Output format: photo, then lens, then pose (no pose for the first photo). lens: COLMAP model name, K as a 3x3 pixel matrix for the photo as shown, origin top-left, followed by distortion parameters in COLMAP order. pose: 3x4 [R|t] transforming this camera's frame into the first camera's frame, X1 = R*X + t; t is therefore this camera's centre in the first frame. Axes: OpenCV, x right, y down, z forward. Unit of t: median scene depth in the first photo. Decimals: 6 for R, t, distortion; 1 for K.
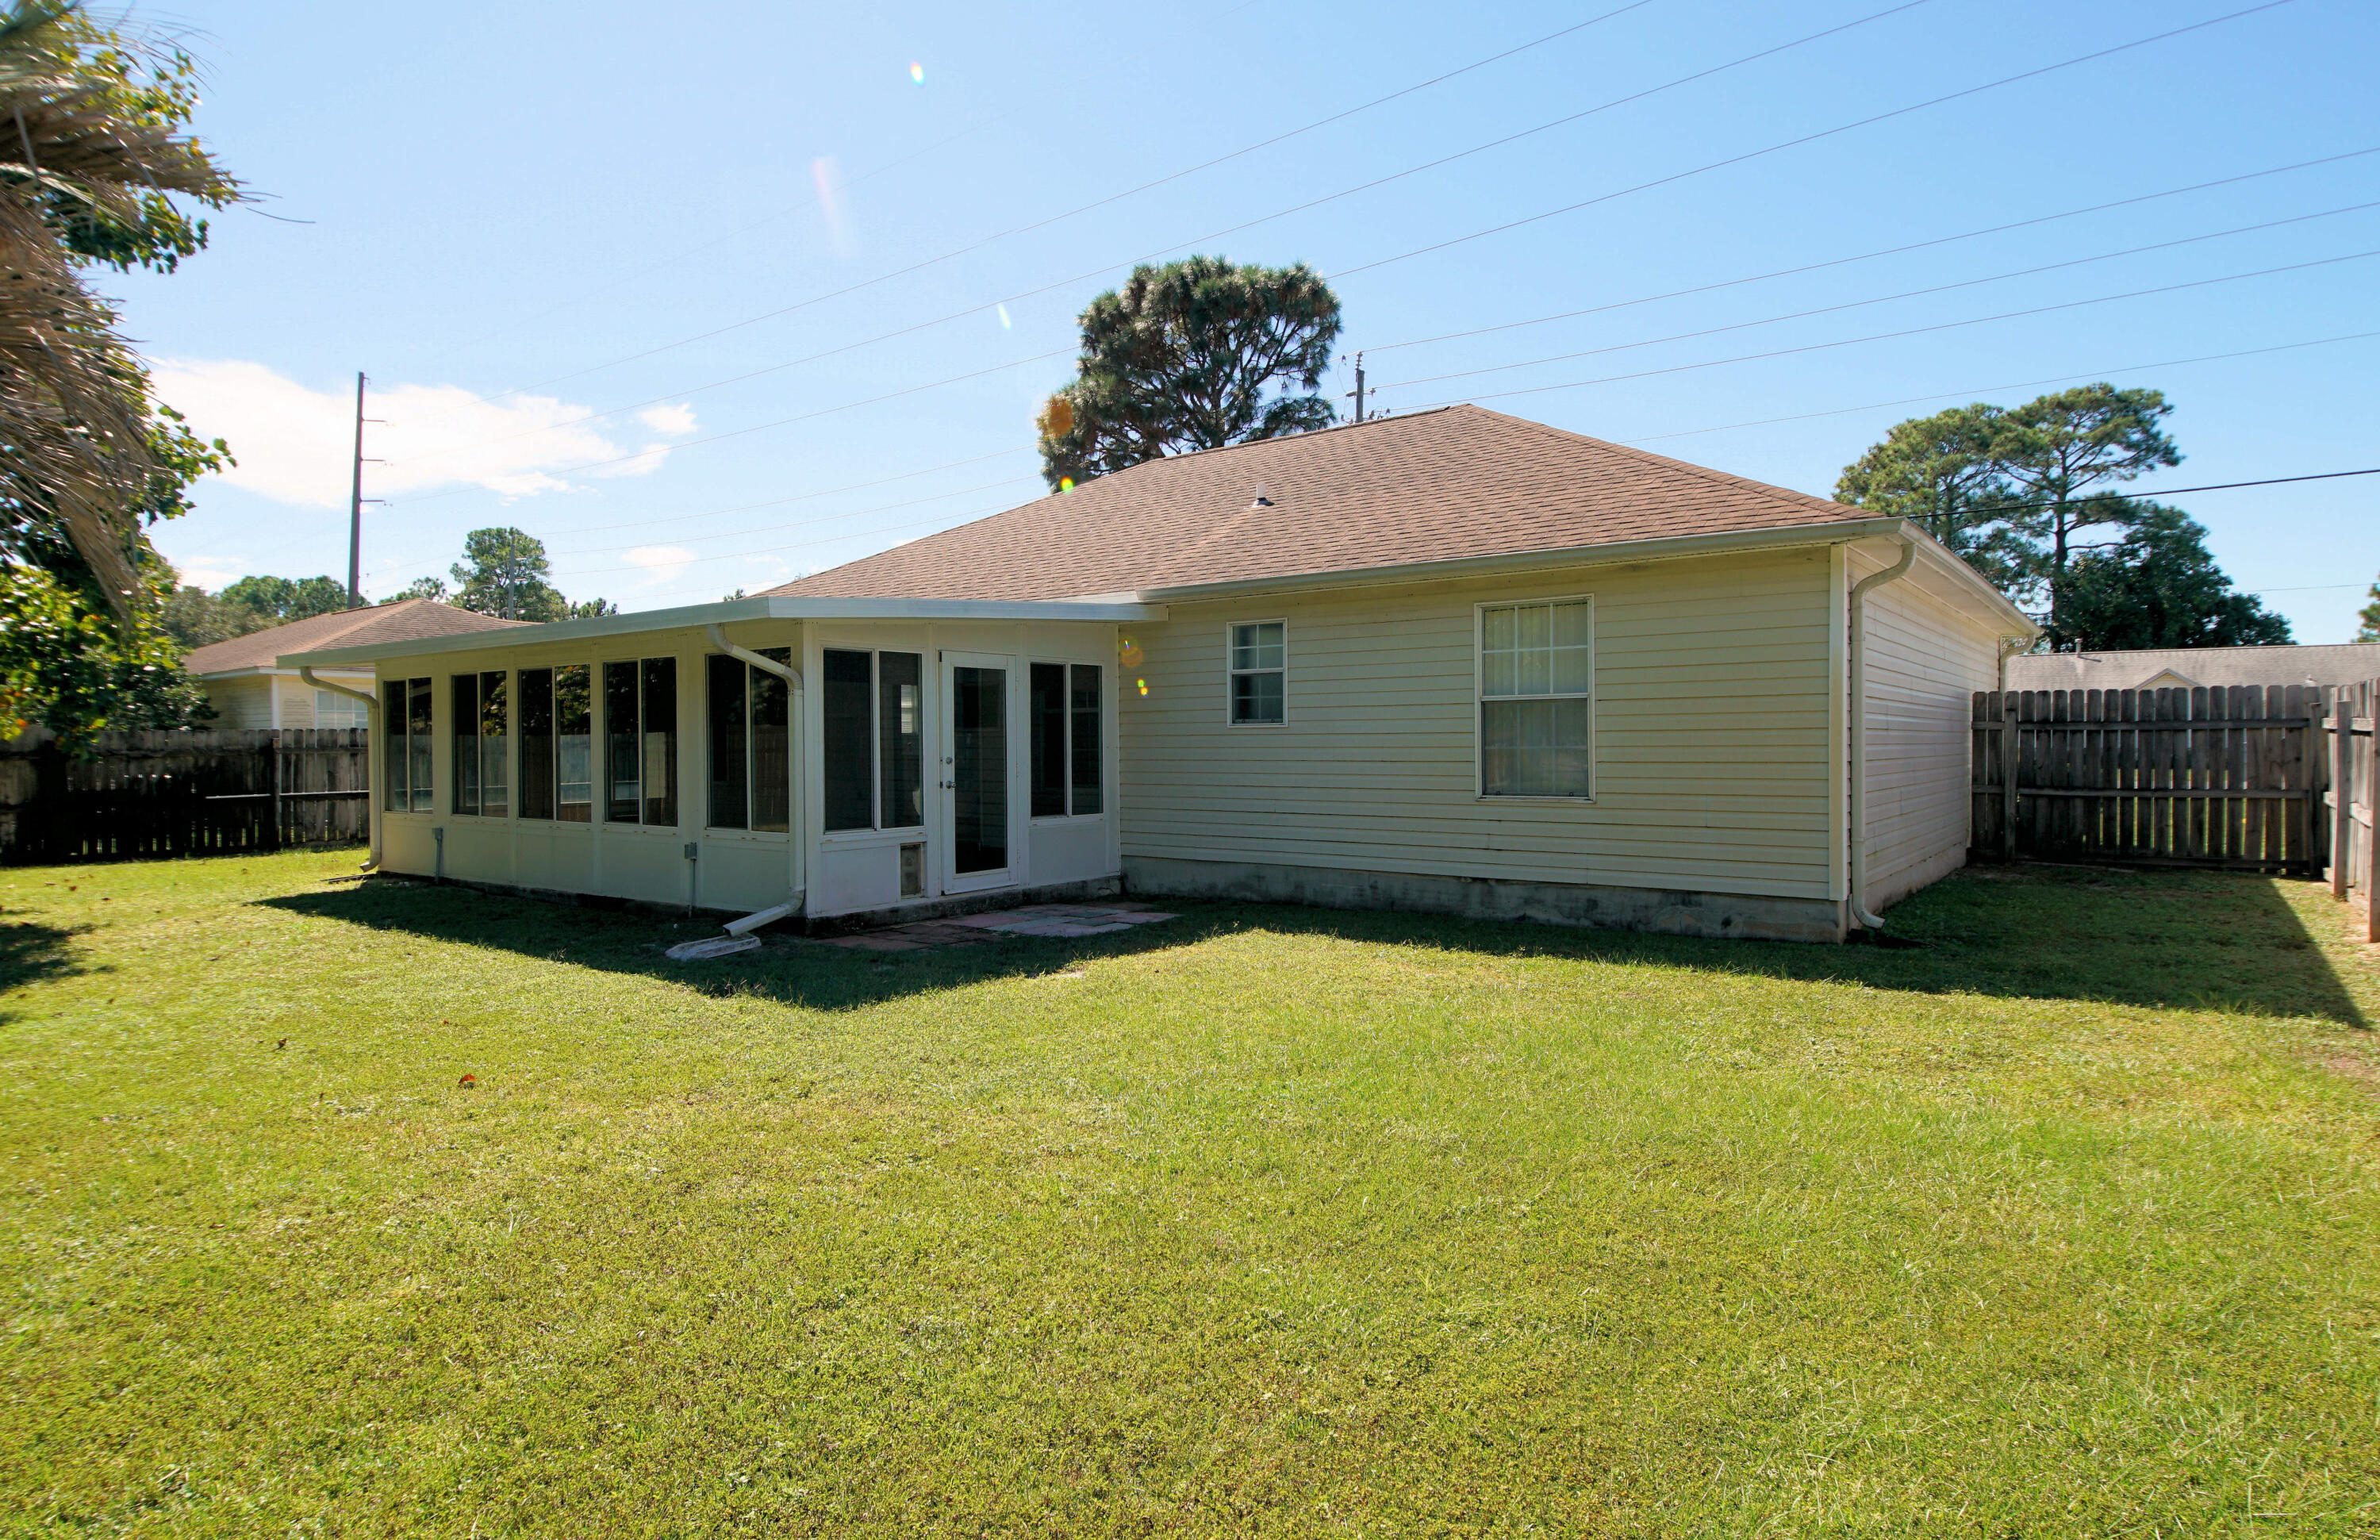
lens RADIAL K [[1300.5, 0, 1186.5], [0, 1300.5, 764.2], [0, 0, 1]] dist [0.048965, -0.045691]
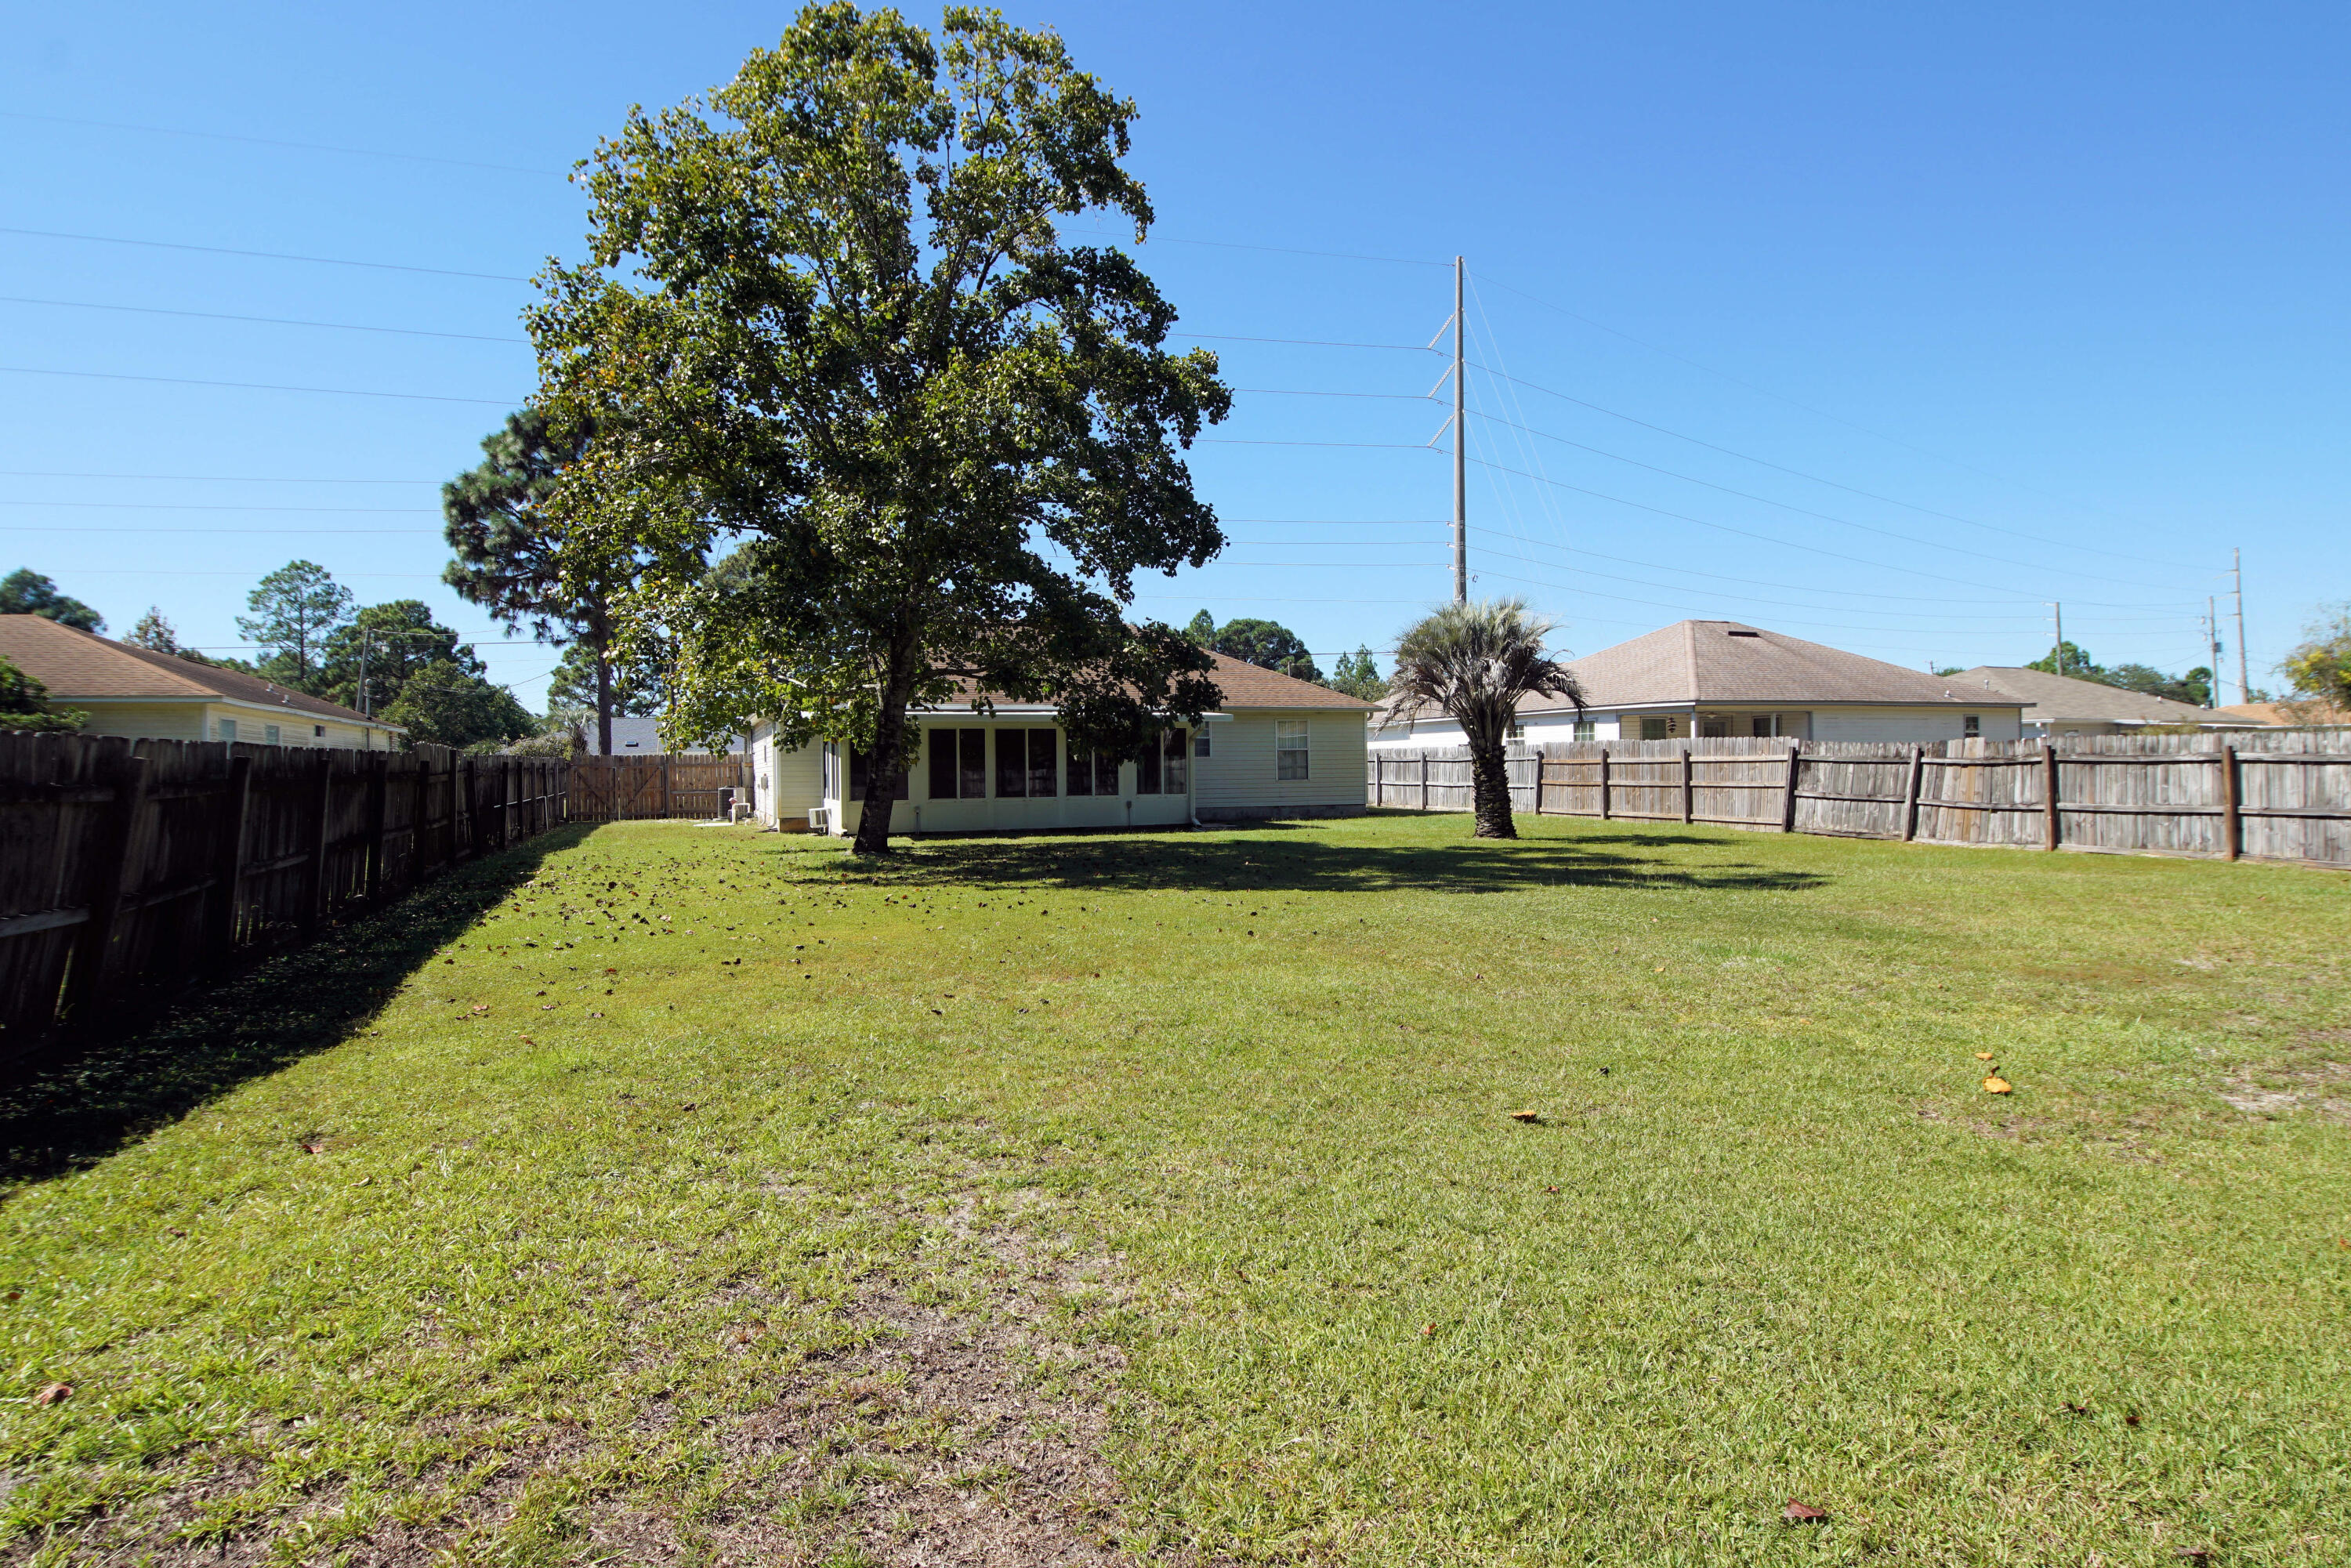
lens RADIAL K [[1261.2, 0, 1155.8], [0, 1261.2, 767.6], [0, 0, 1]] dist [0.038070, -0.036737]
pose [[0.546185, 0.001749, 0.837663, -0.756121], [0.022467, 0.999607, -0.016736, 0.011245], [-0.837363, 0.027961, 0.545931, -0.128110]]
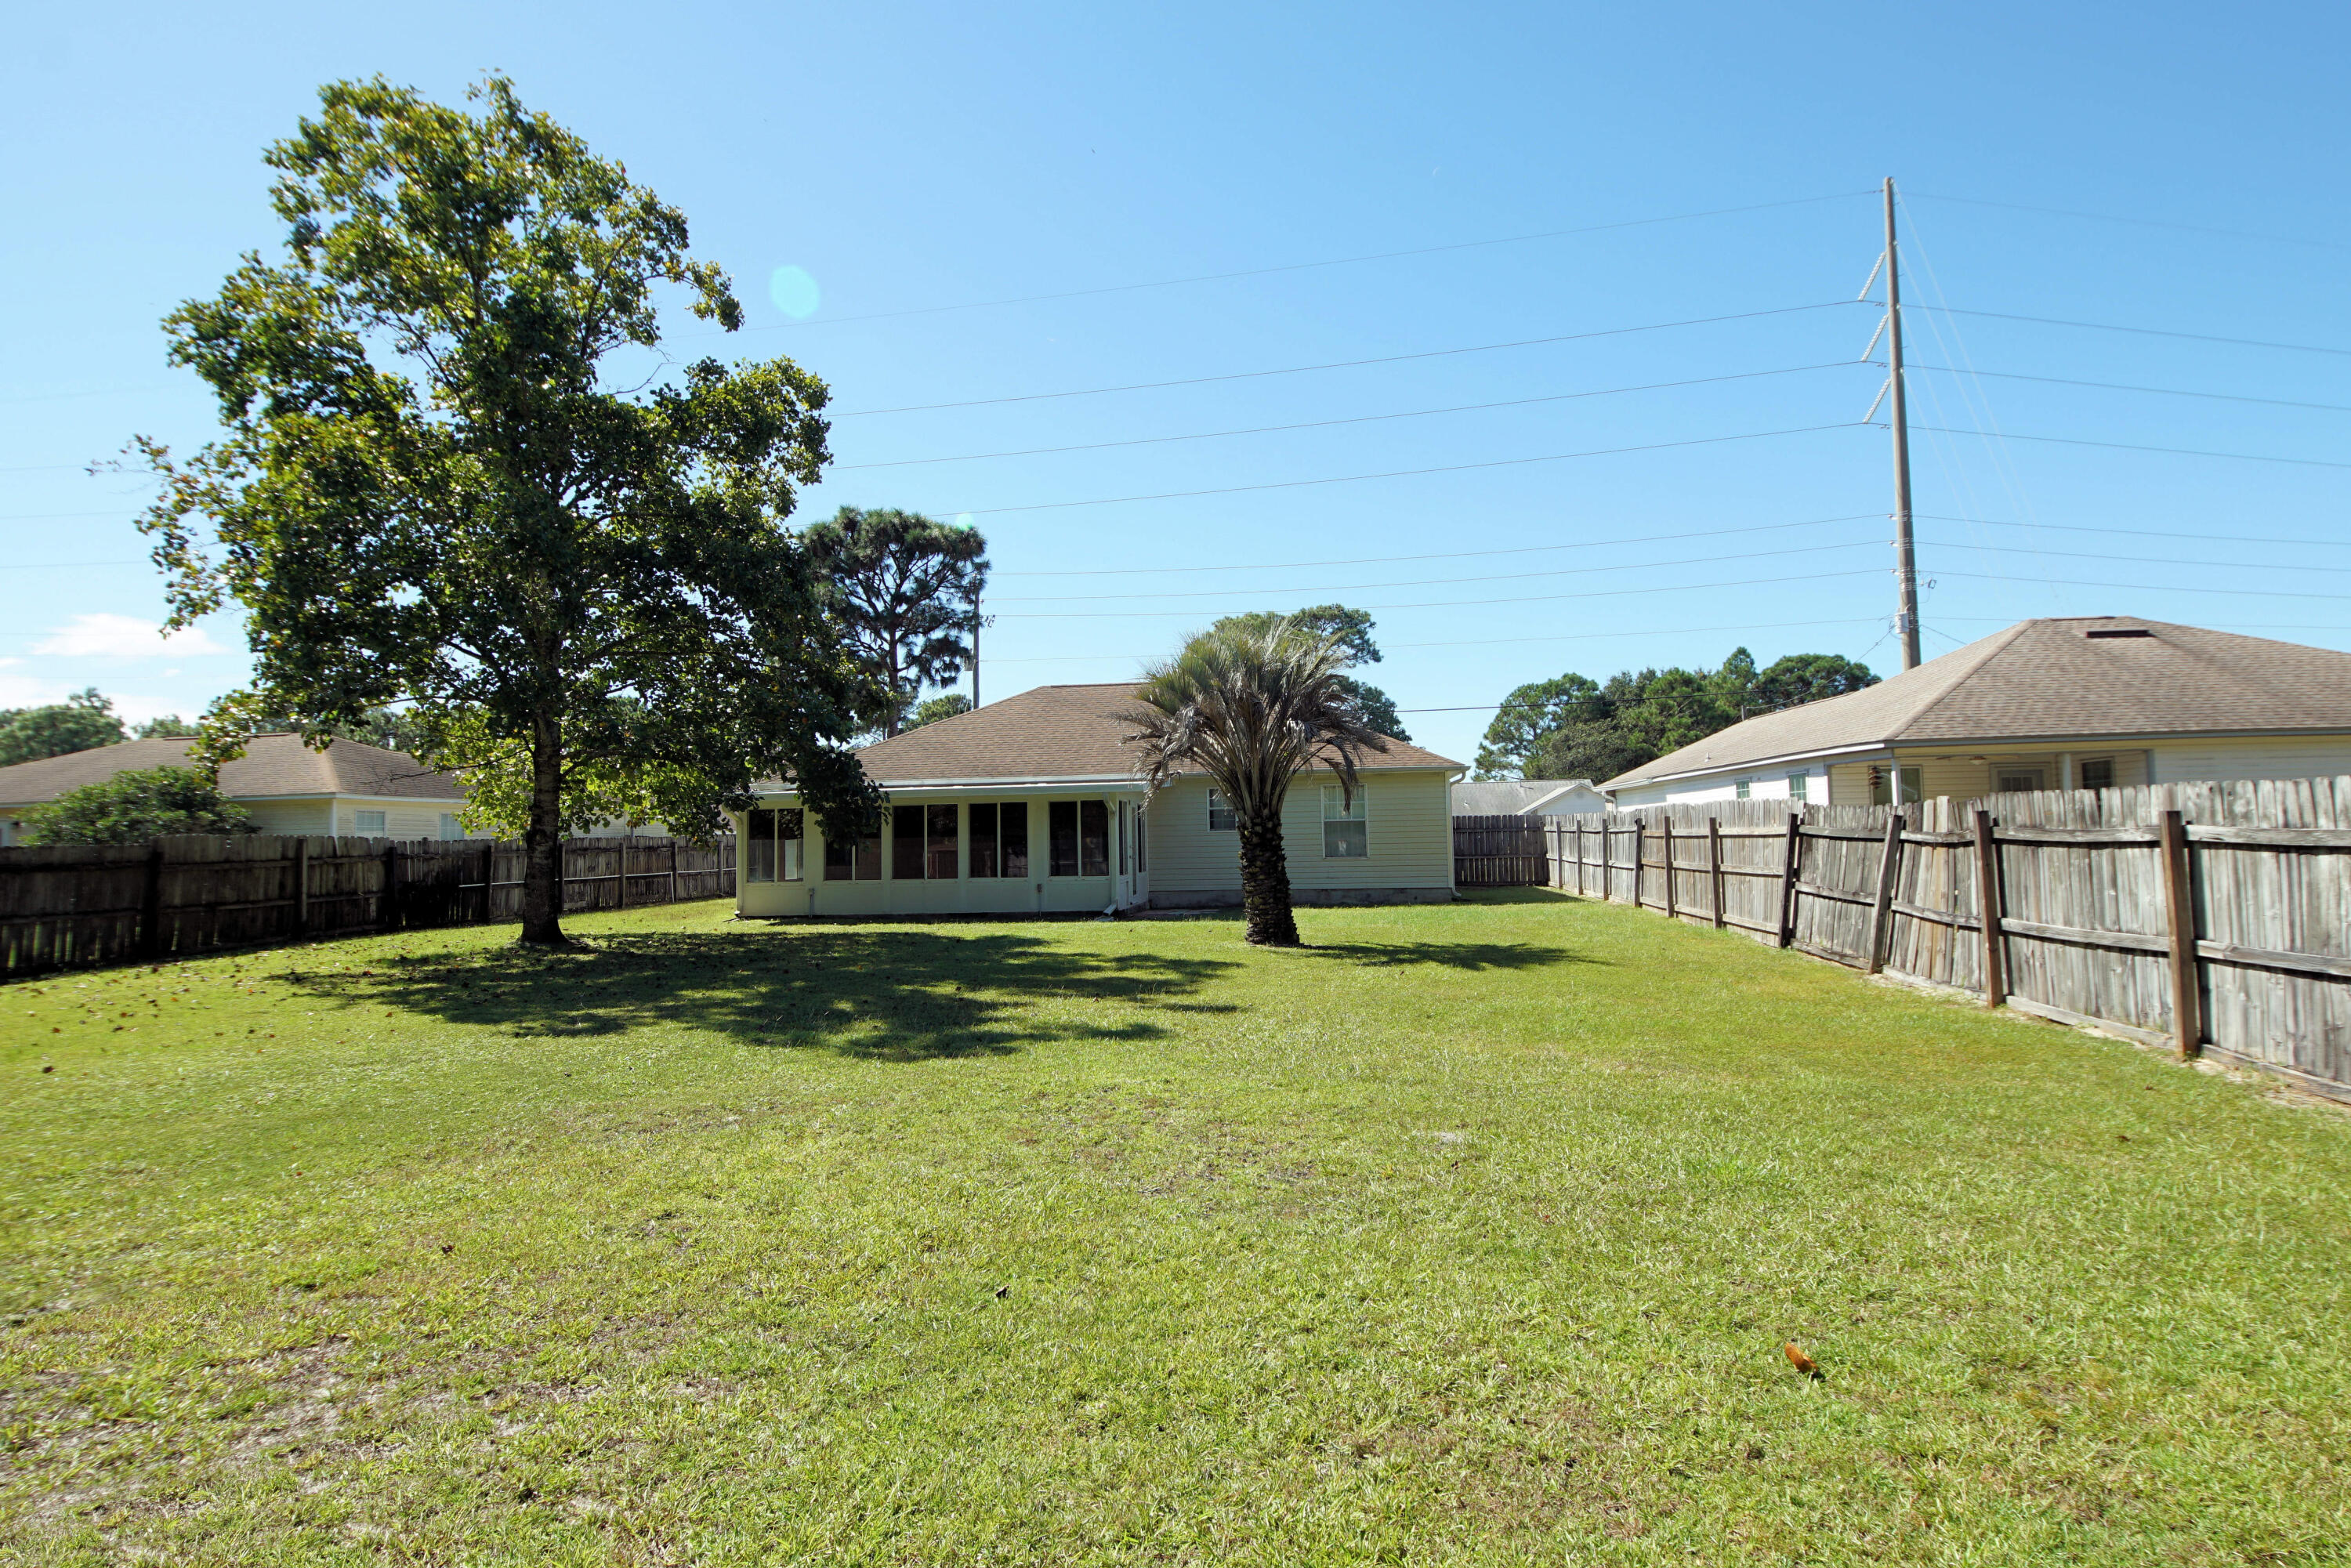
lens RADIAL K [[1261.2, 0, 1155.8], [0, 1261.2, 767.6], [0, 0, 1]] dist [0.038070, -0.036737]
pose [[0.876582, 0.019425, 0.480860, -0.390403], [0.020576, 0.996759, -0.077774, 0.010302], [-0.480812, 0.078070, 0.873341, -0.320864]]
